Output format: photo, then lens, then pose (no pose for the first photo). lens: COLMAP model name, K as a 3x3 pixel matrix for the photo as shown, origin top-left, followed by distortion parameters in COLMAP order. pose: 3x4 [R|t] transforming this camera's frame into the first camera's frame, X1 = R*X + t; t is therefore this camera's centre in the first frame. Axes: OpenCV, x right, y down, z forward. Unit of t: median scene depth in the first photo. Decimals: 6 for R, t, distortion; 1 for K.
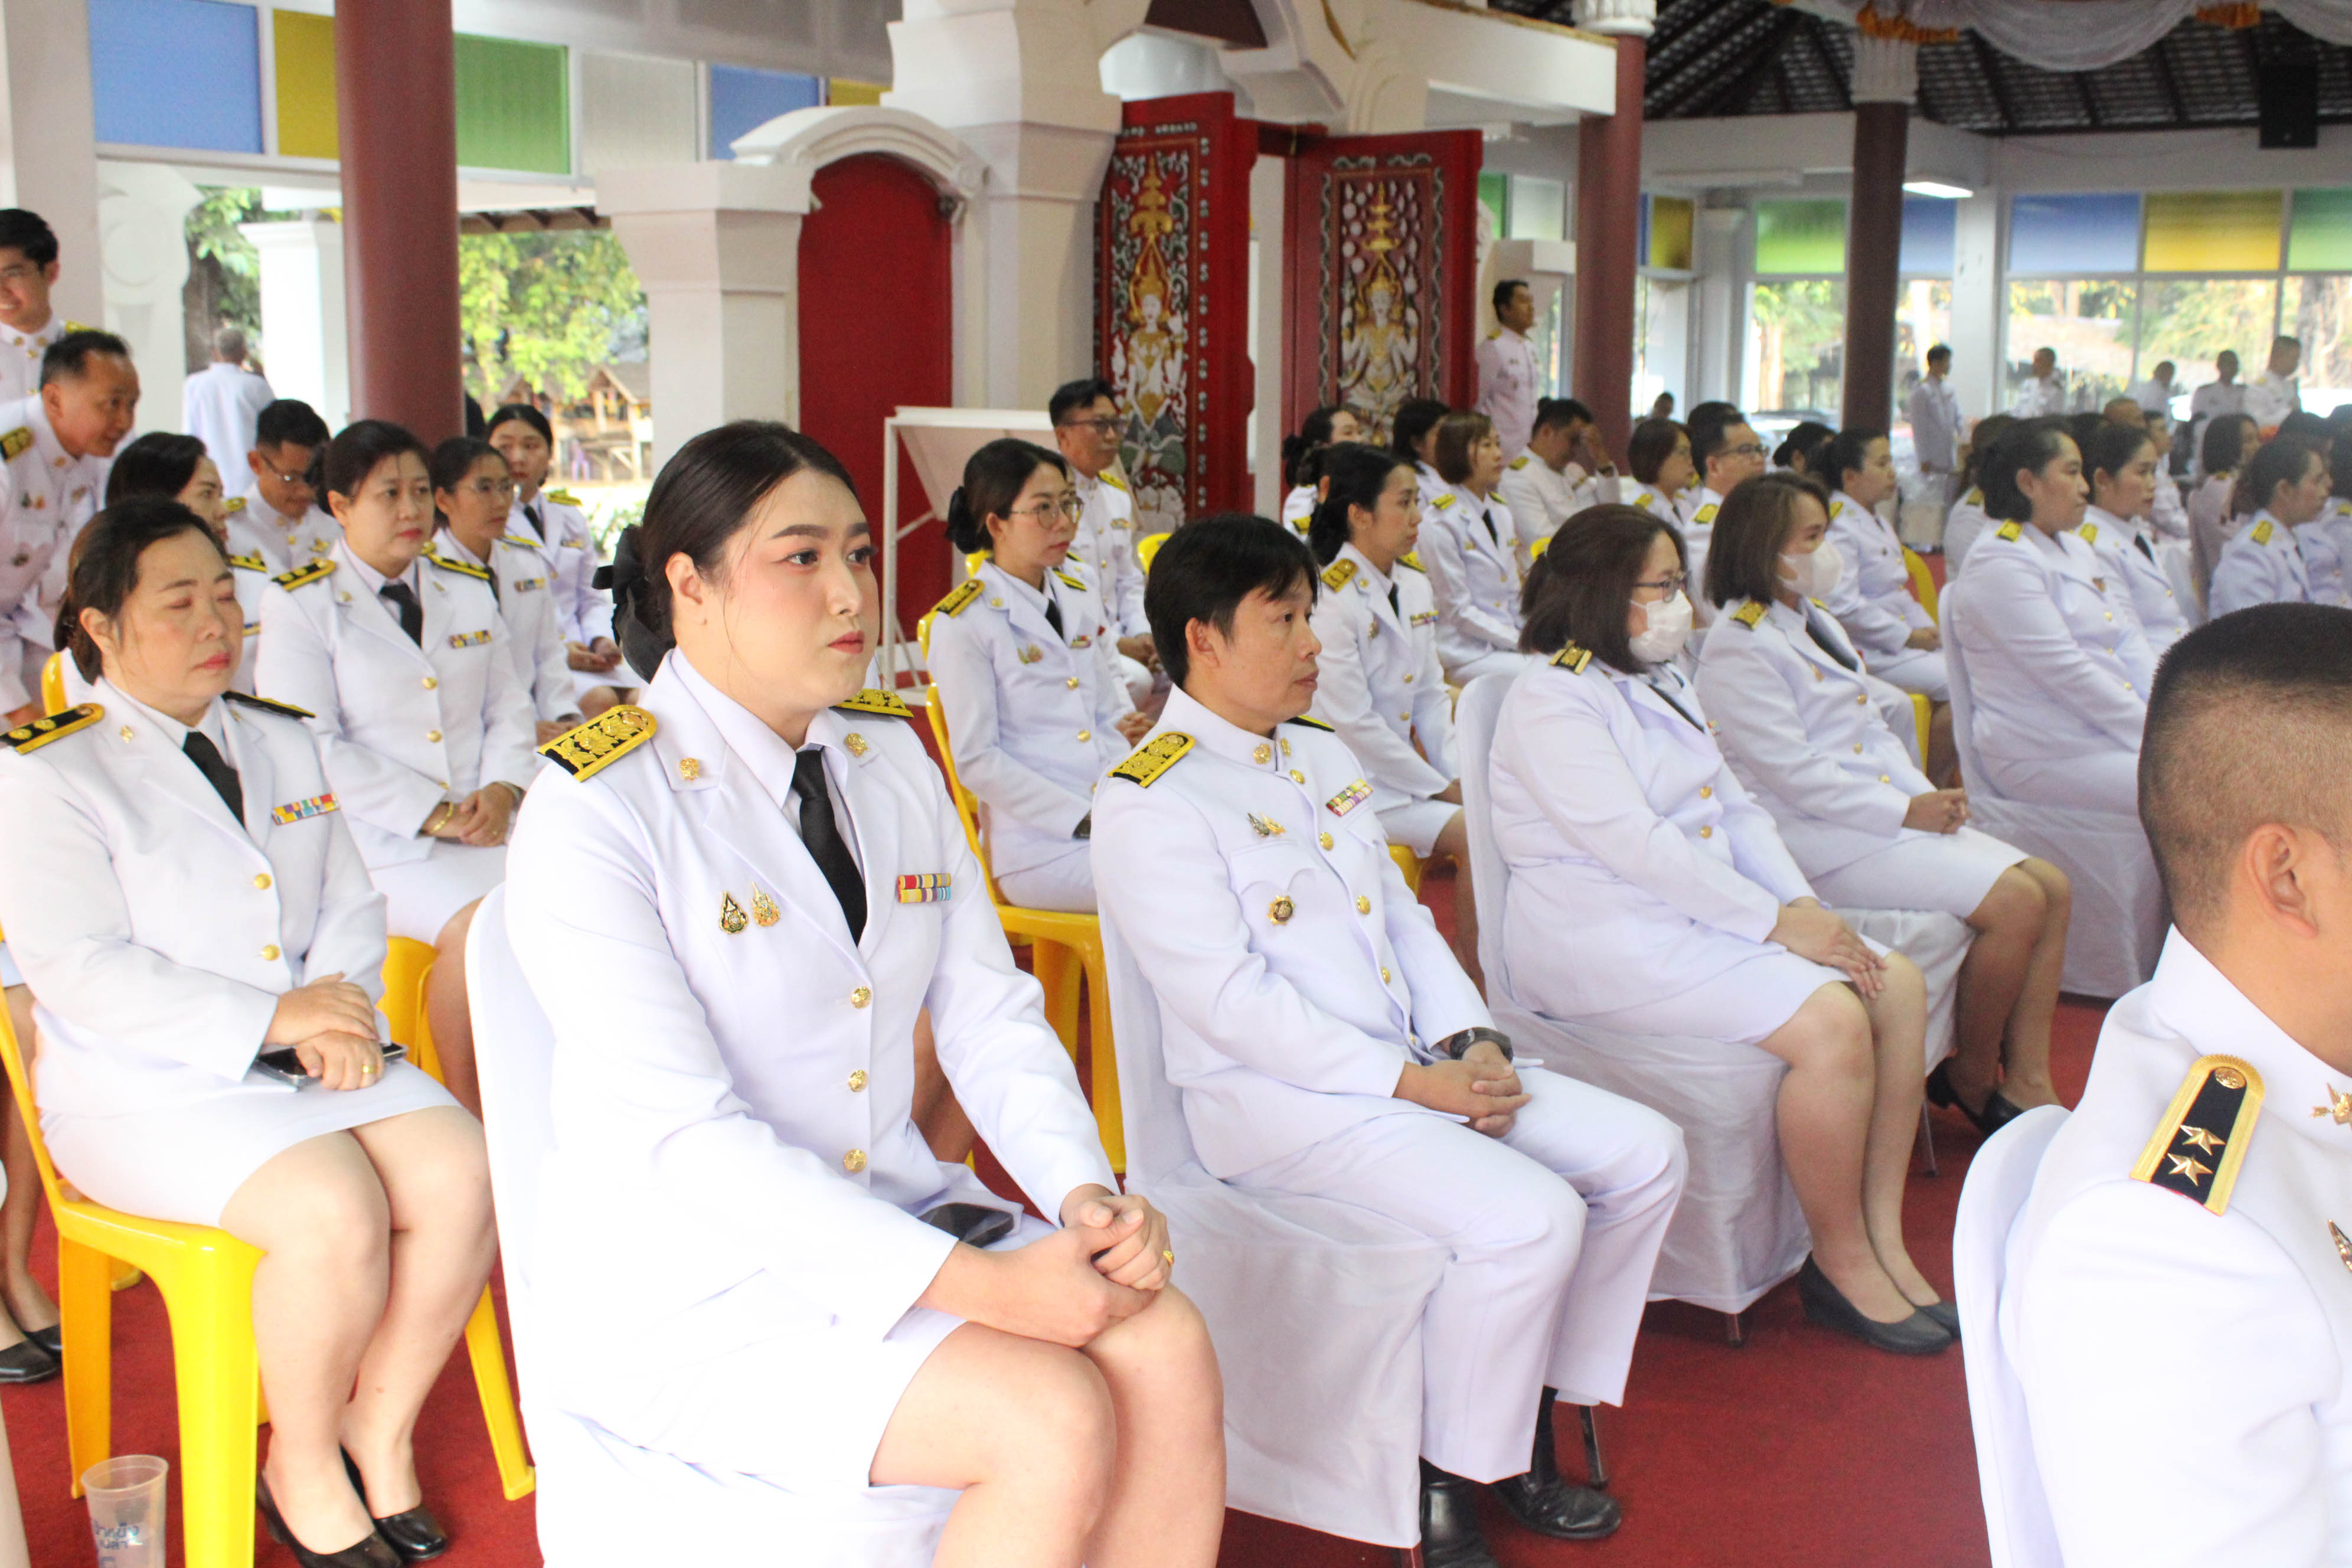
lens RADIAL K [[2500.3, 0, 1179.2], [0, 2500.3, 833.3], [0, 0, 1]] dist [-0.127476, 0.184866]
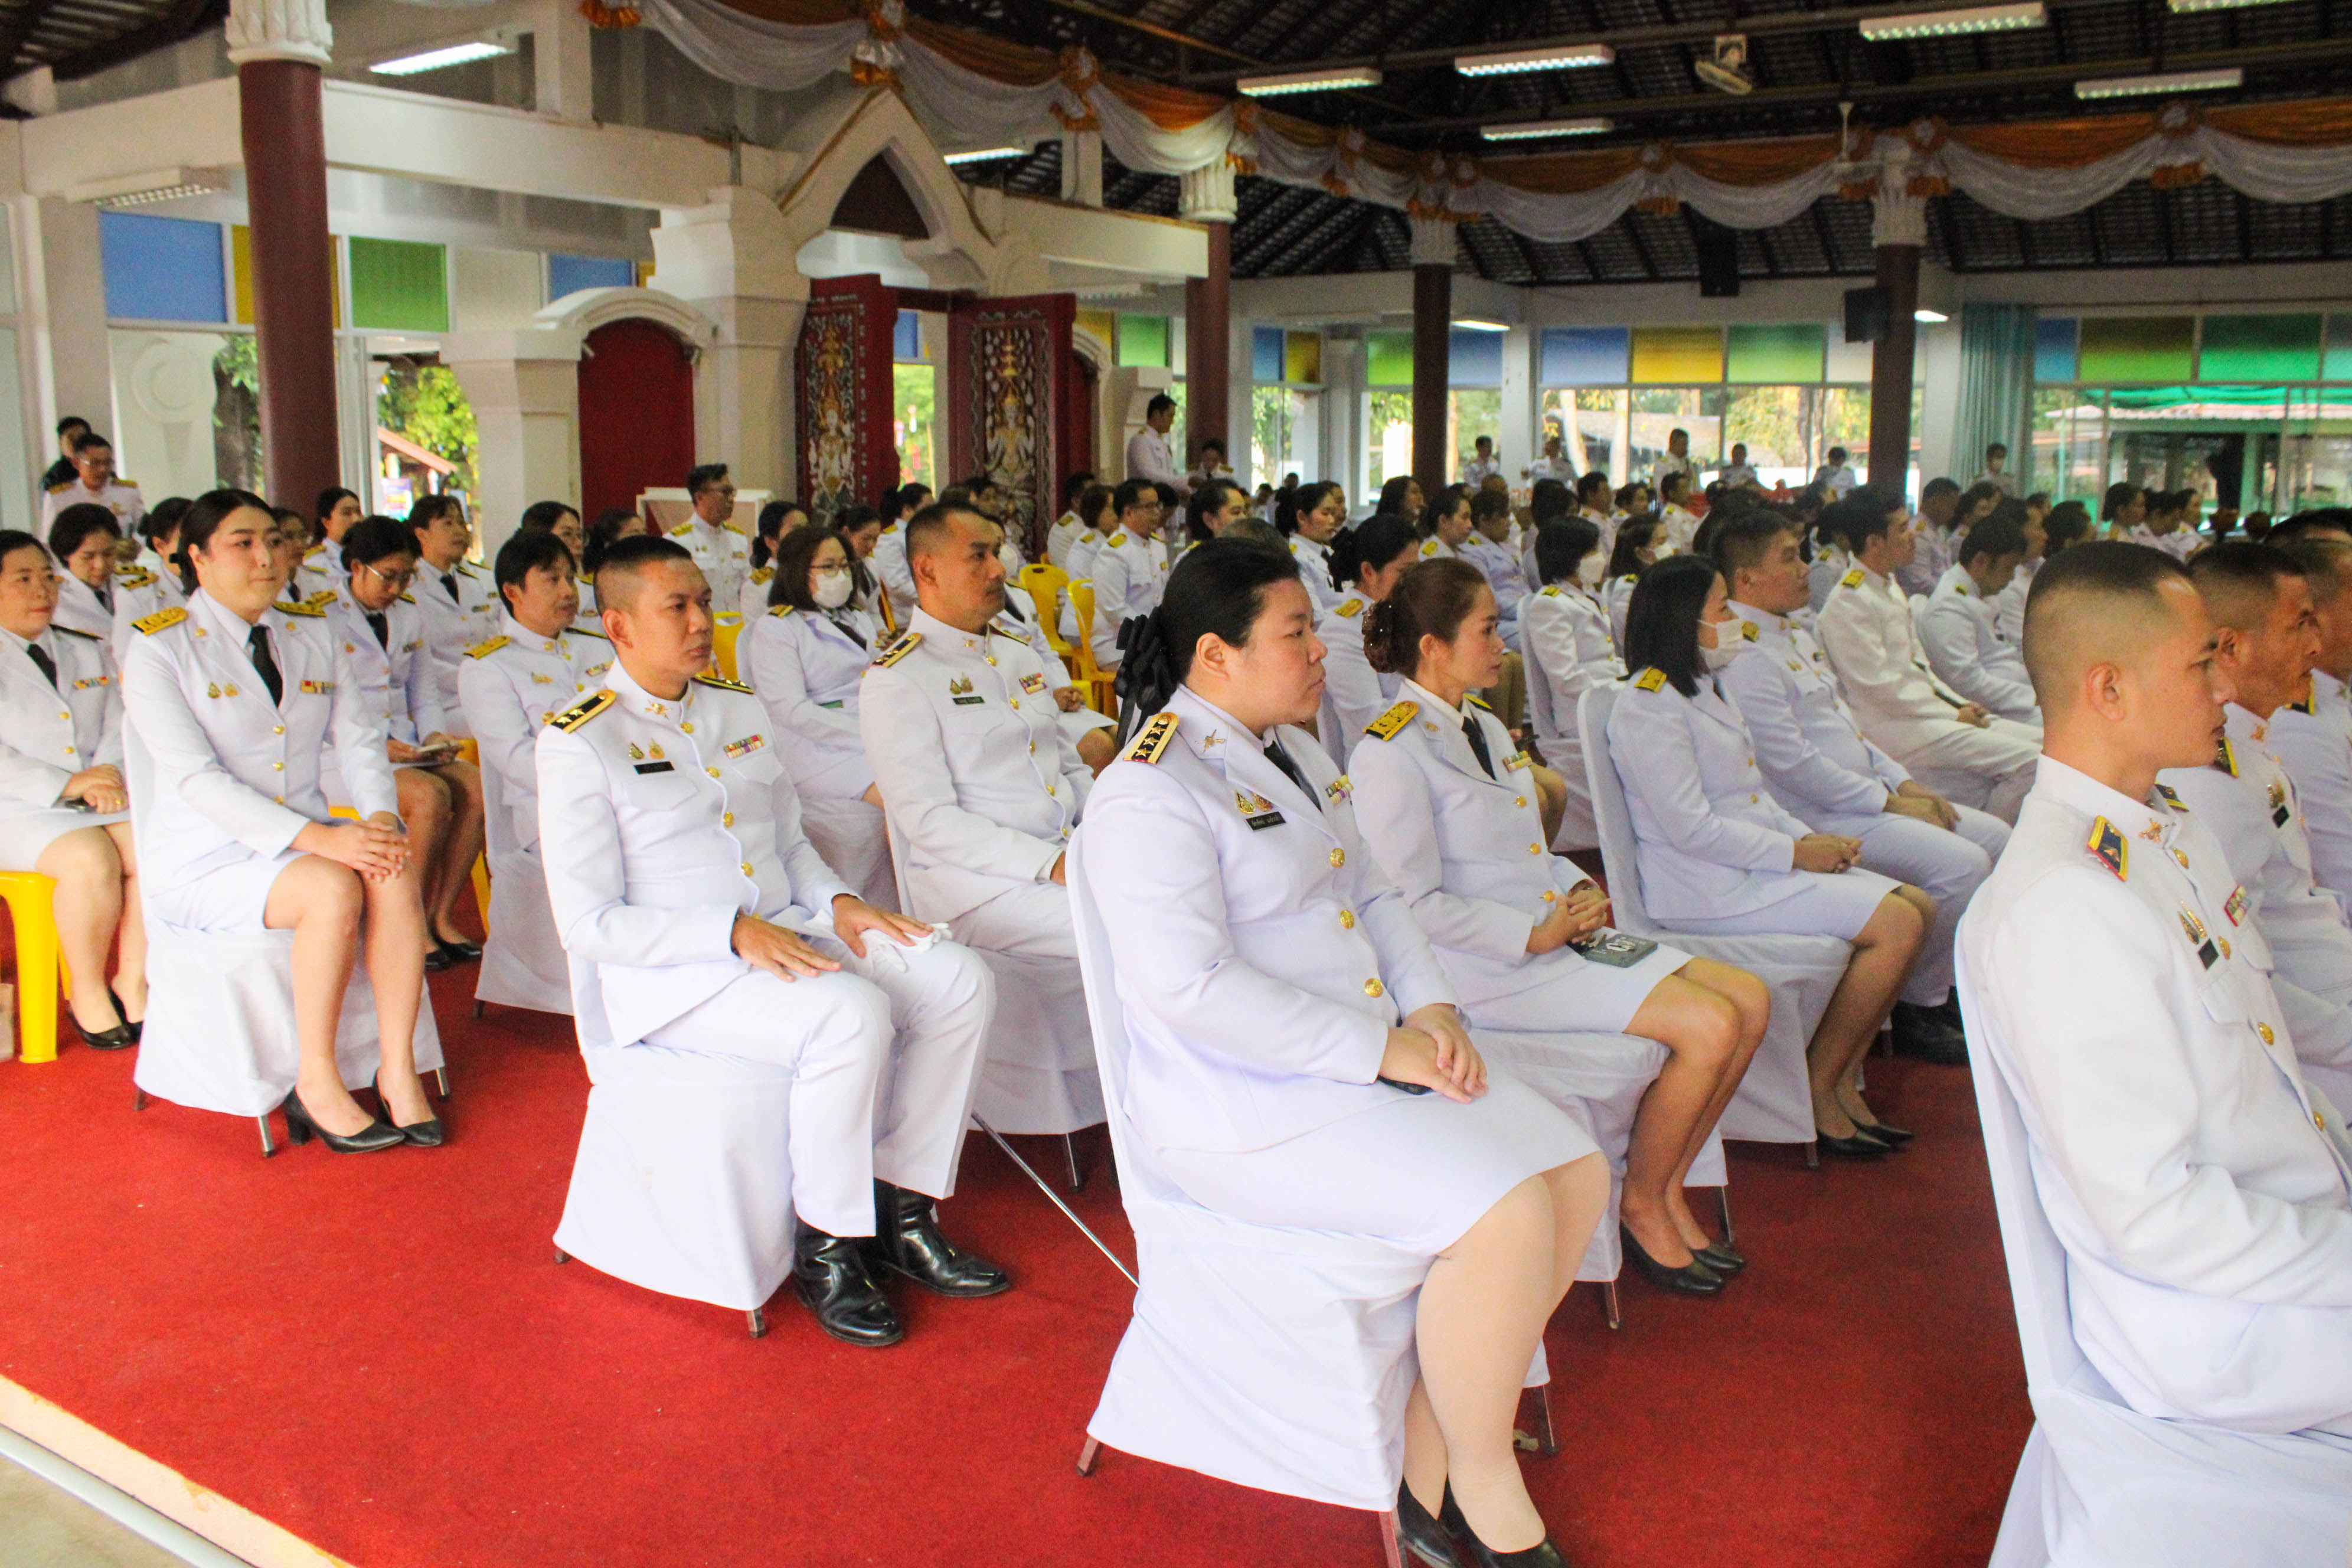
lens RADIAL K [[1981.3, 0, 1207.3], [0, 1981.3, 786.2], [0, 0, 1]] dist [-0.152724, 0.123241]
pose [[0.997043, -0.020216, 0.074143, 0.107552], [0.021727, 0.999571, -0.019619, 0.030629], [-0.073714, 0.021172, 0.997055, -0.153106]]
